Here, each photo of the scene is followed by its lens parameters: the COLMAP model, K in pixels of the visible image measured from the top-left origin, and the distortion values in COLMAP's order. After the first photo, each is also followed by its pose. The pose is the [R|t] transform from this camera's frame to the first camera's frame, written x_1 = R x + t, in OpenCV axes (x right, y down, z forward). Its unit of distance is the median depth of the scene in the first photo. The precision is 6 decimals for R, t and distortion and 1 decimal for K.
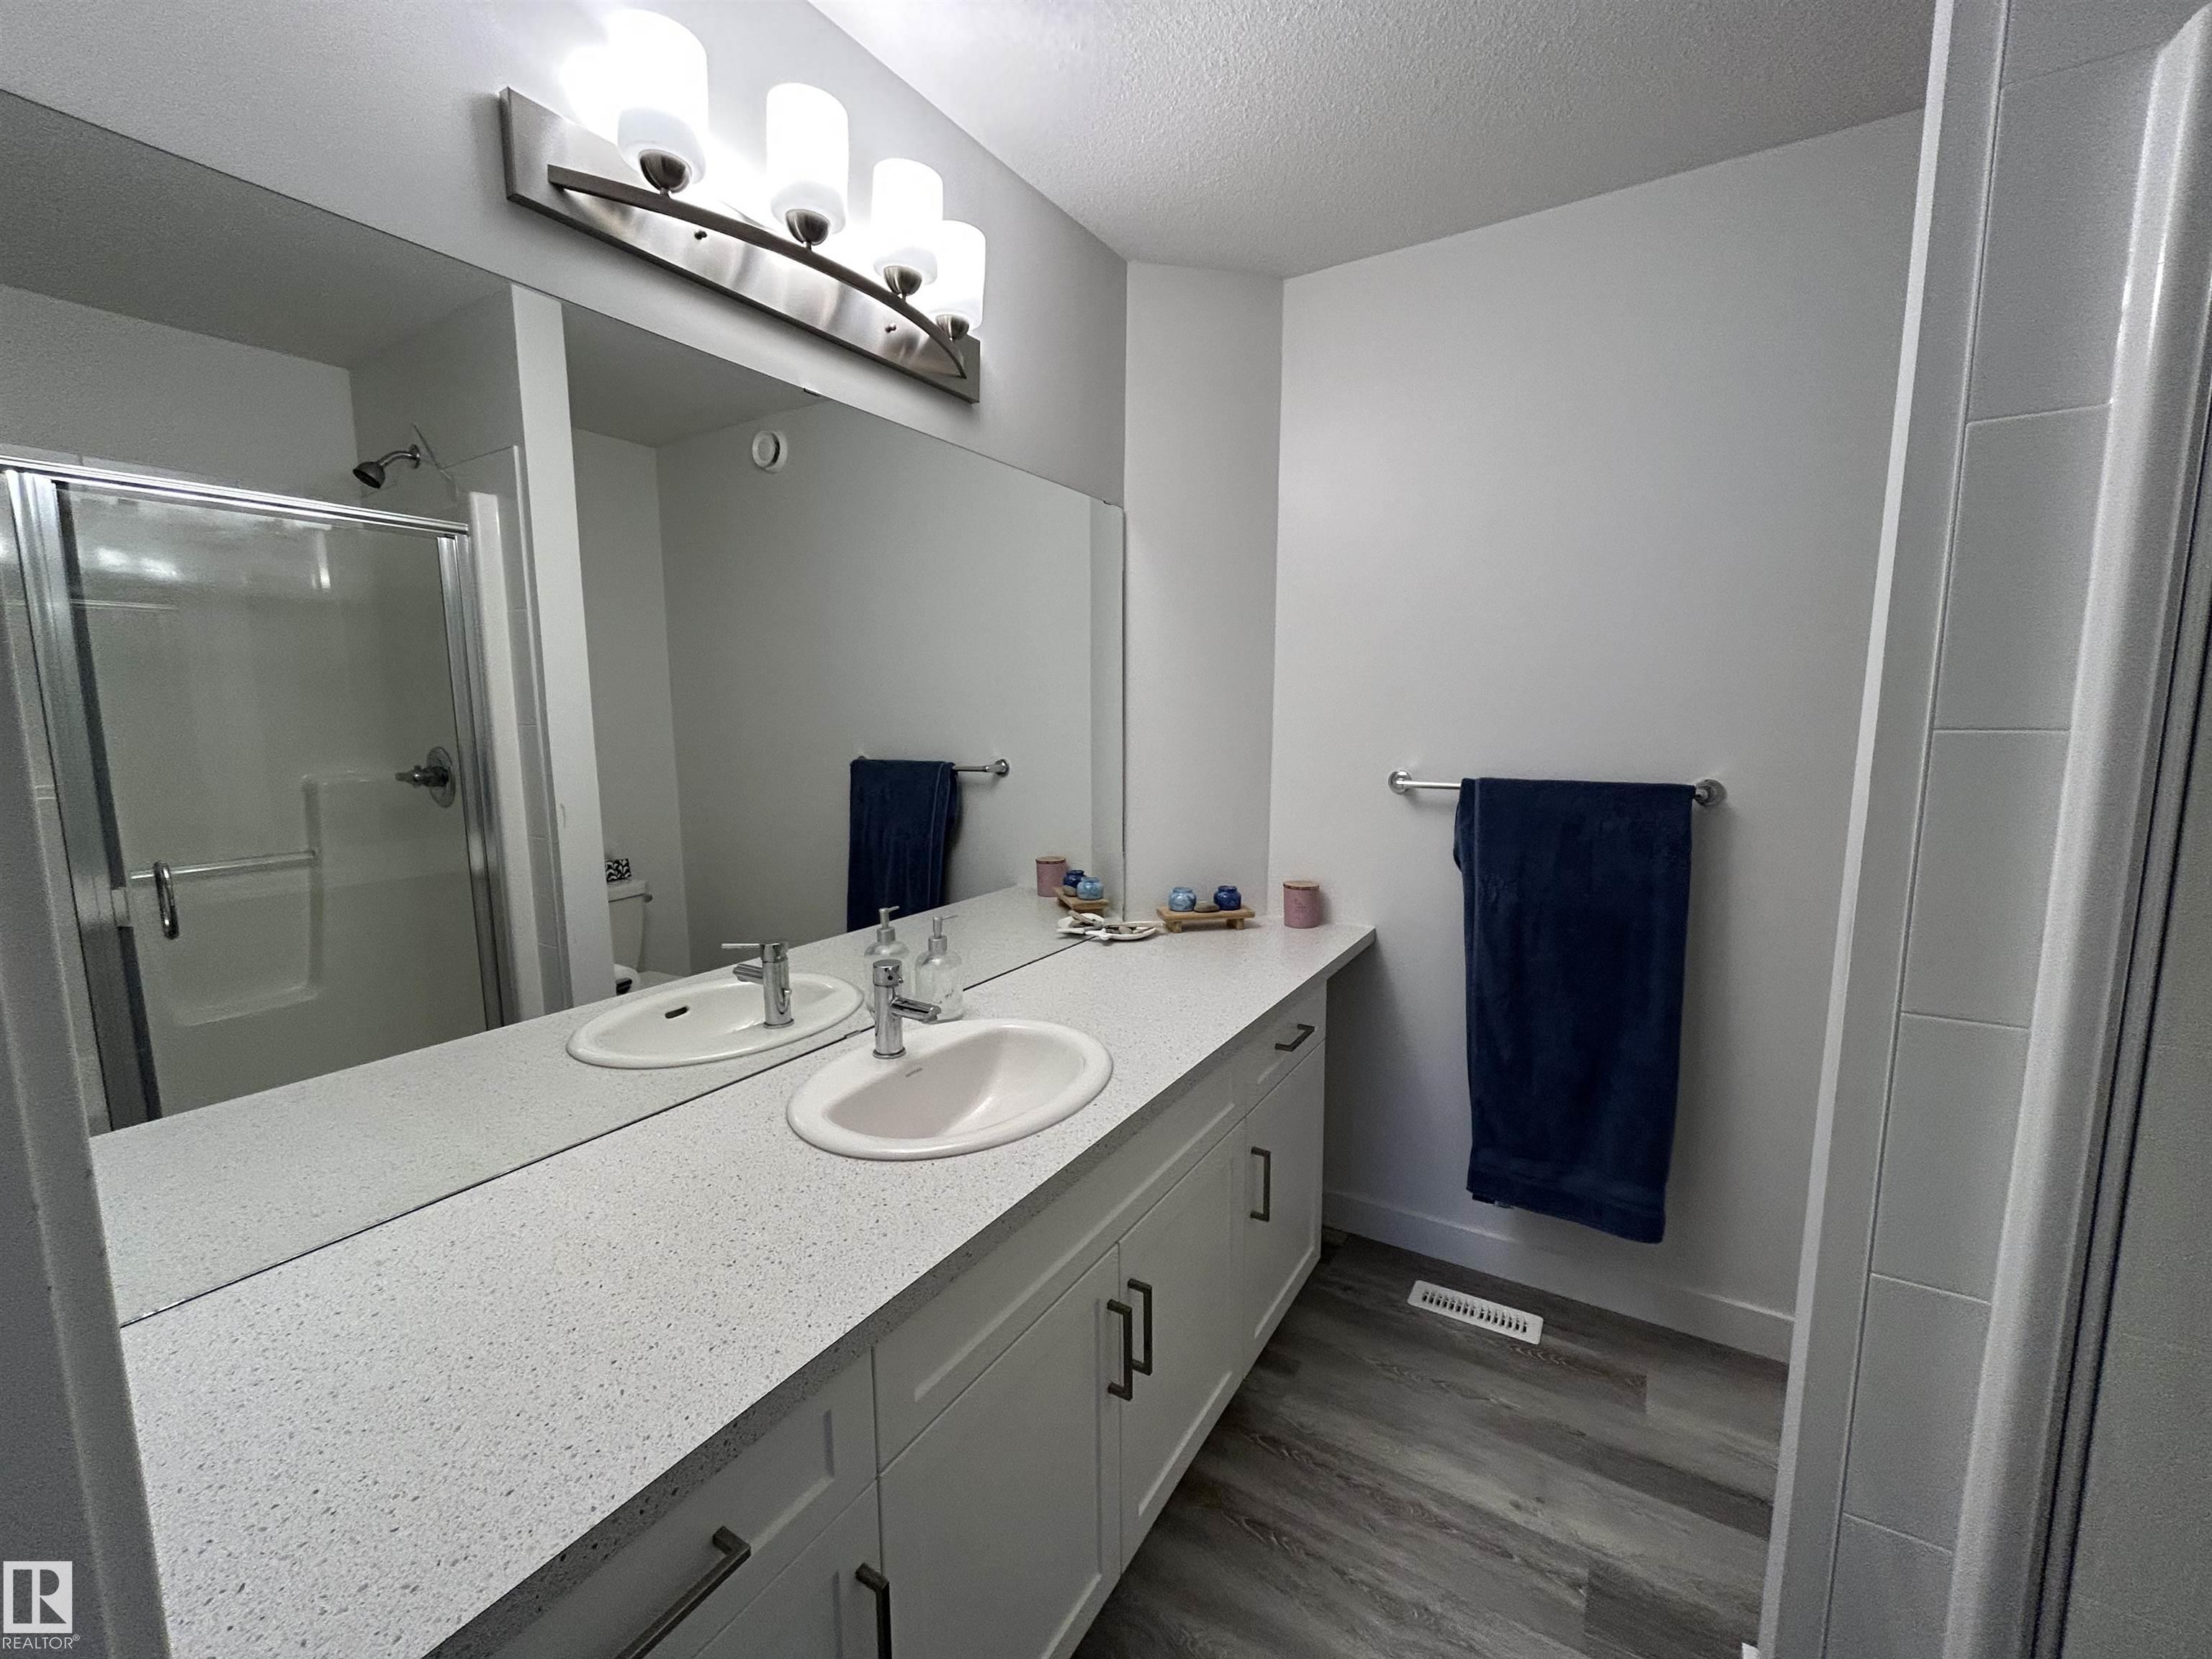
lens RADIAL K [[886.4, 0, 1106.7], [0, 886.4, 827.9], [0, 0, 1]] dist [-0.001016, -0.000772]
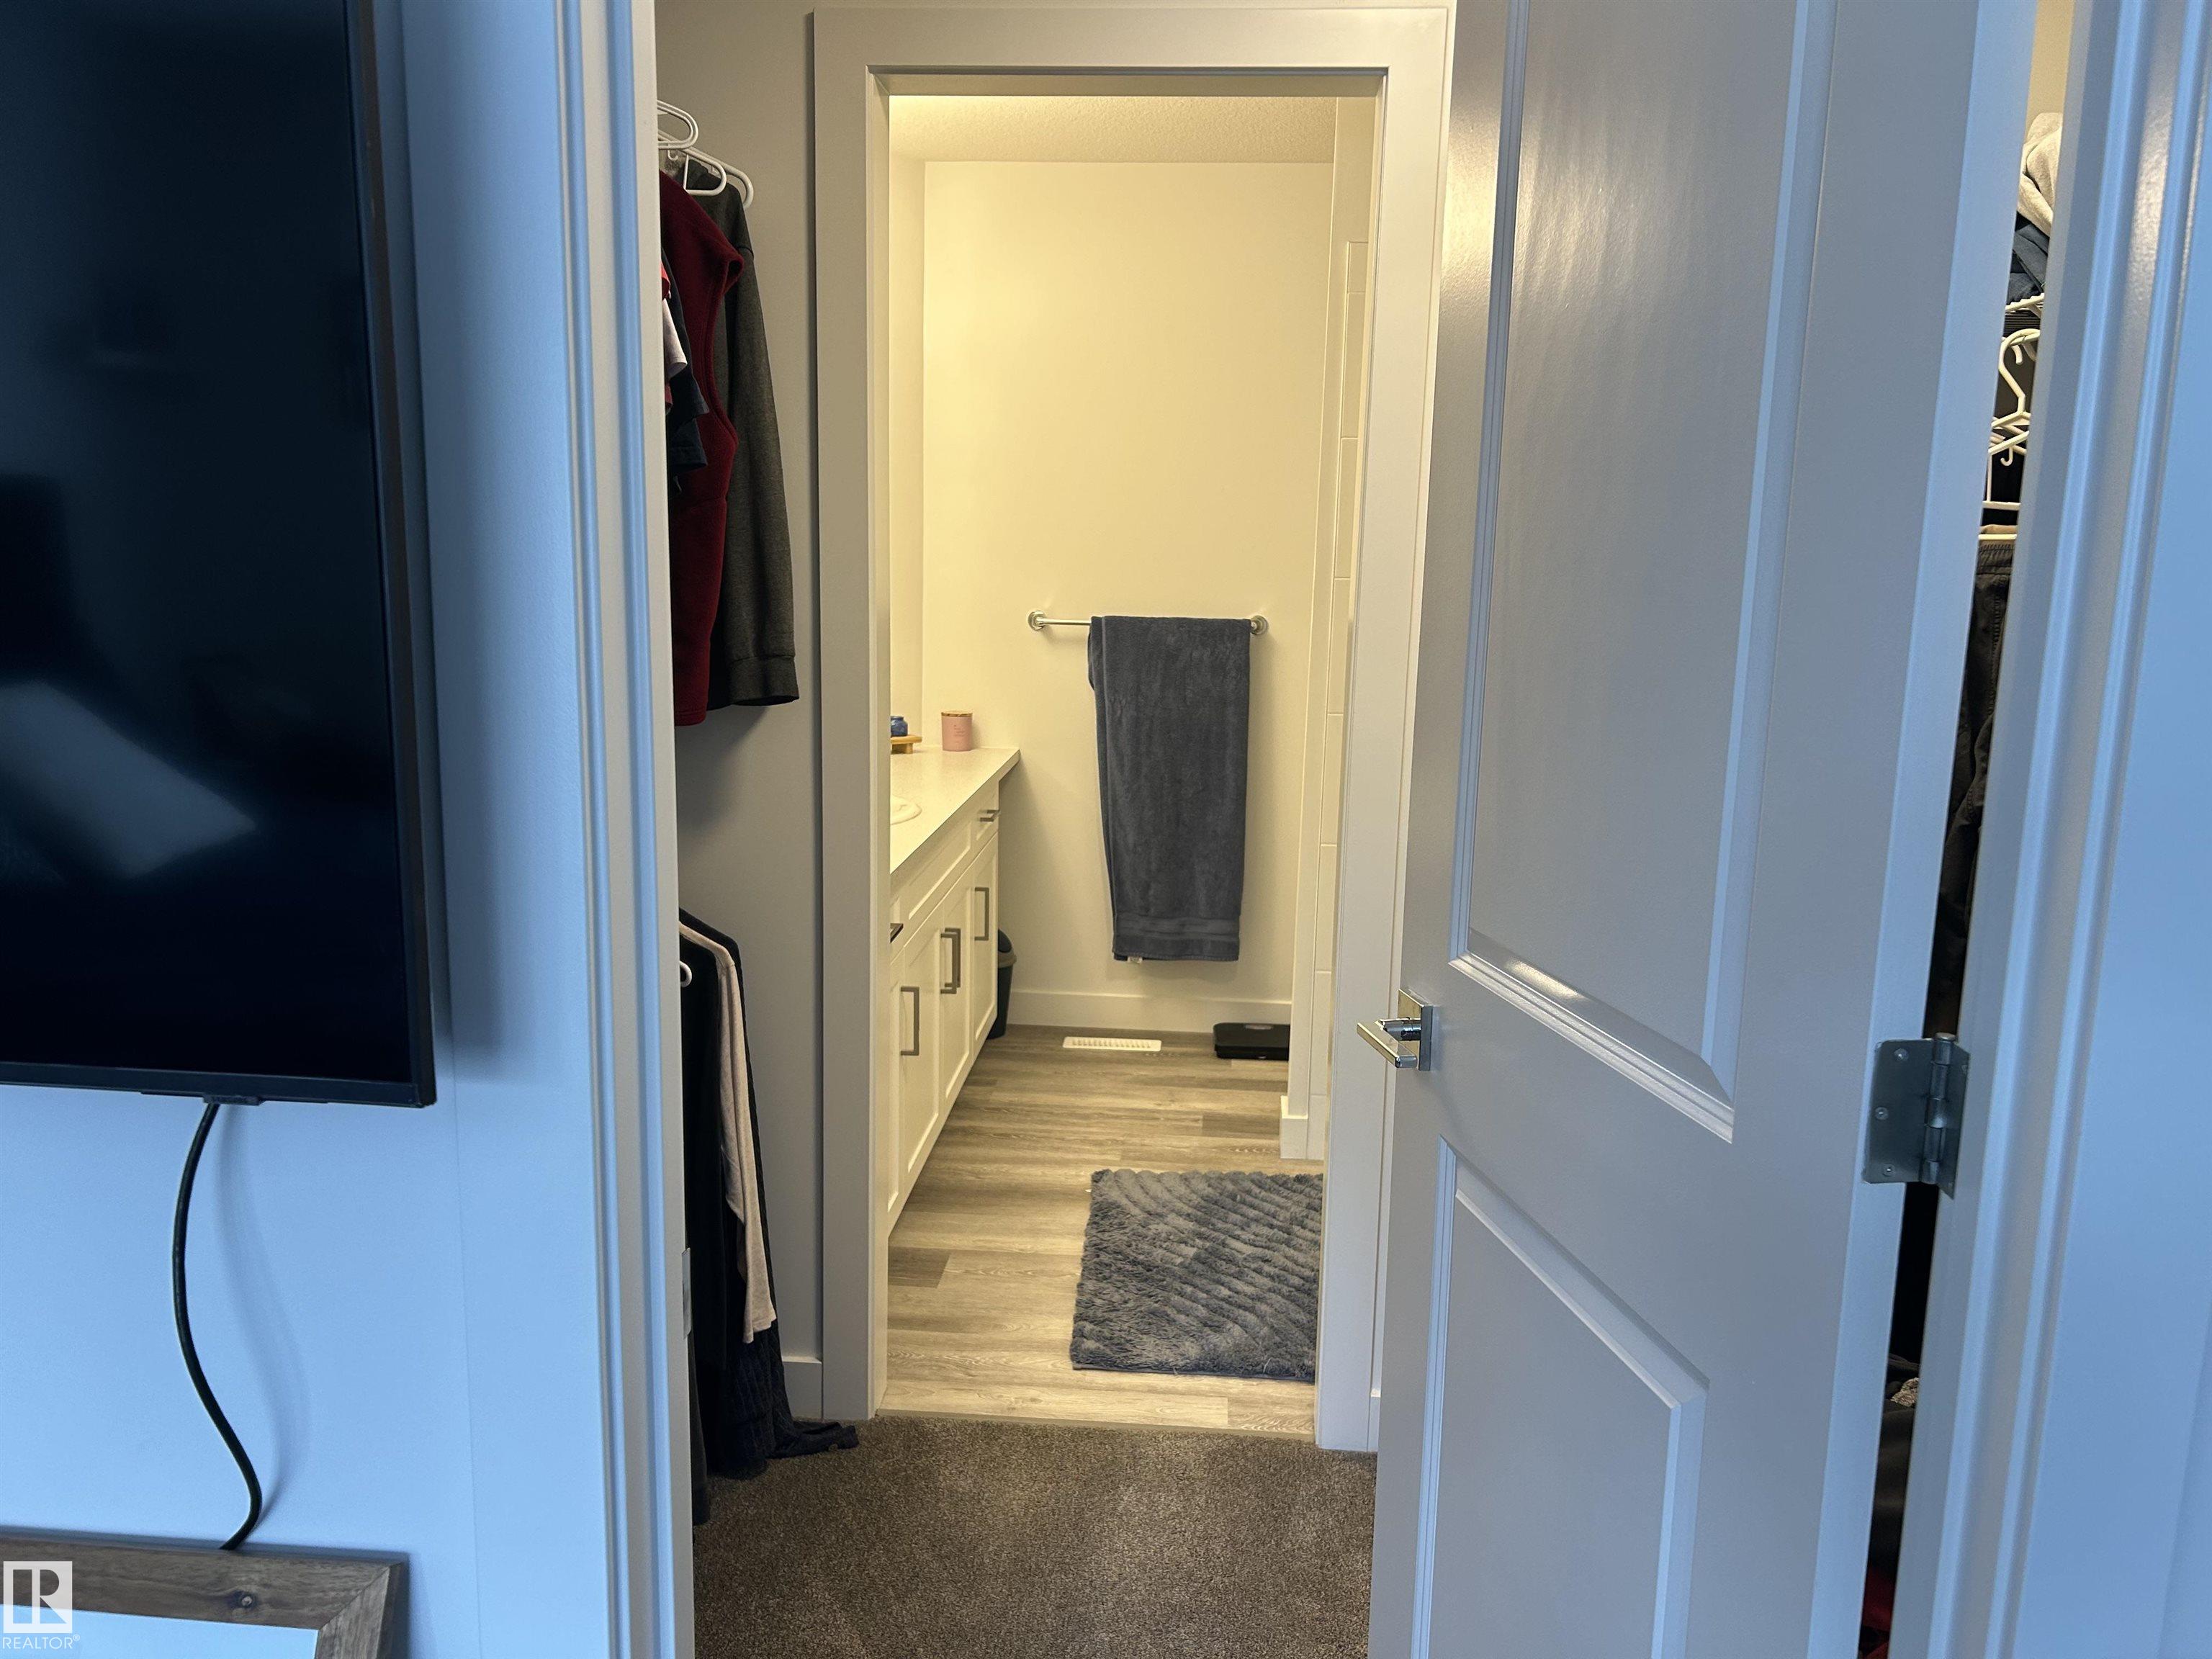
lens RADIAL K [[1654.6, 0, 1093.2], [0, 1654.6, 831.6], [0, 0, 1]] dist [0.051728, -0.058671]
pose [[0.889203, -0.053198, 0.454410, -0.702686], [0.031995, 0.998016, 0.054229, 0.126715], [-0.456393, -0.033682, 0.889141, -1.130948]]
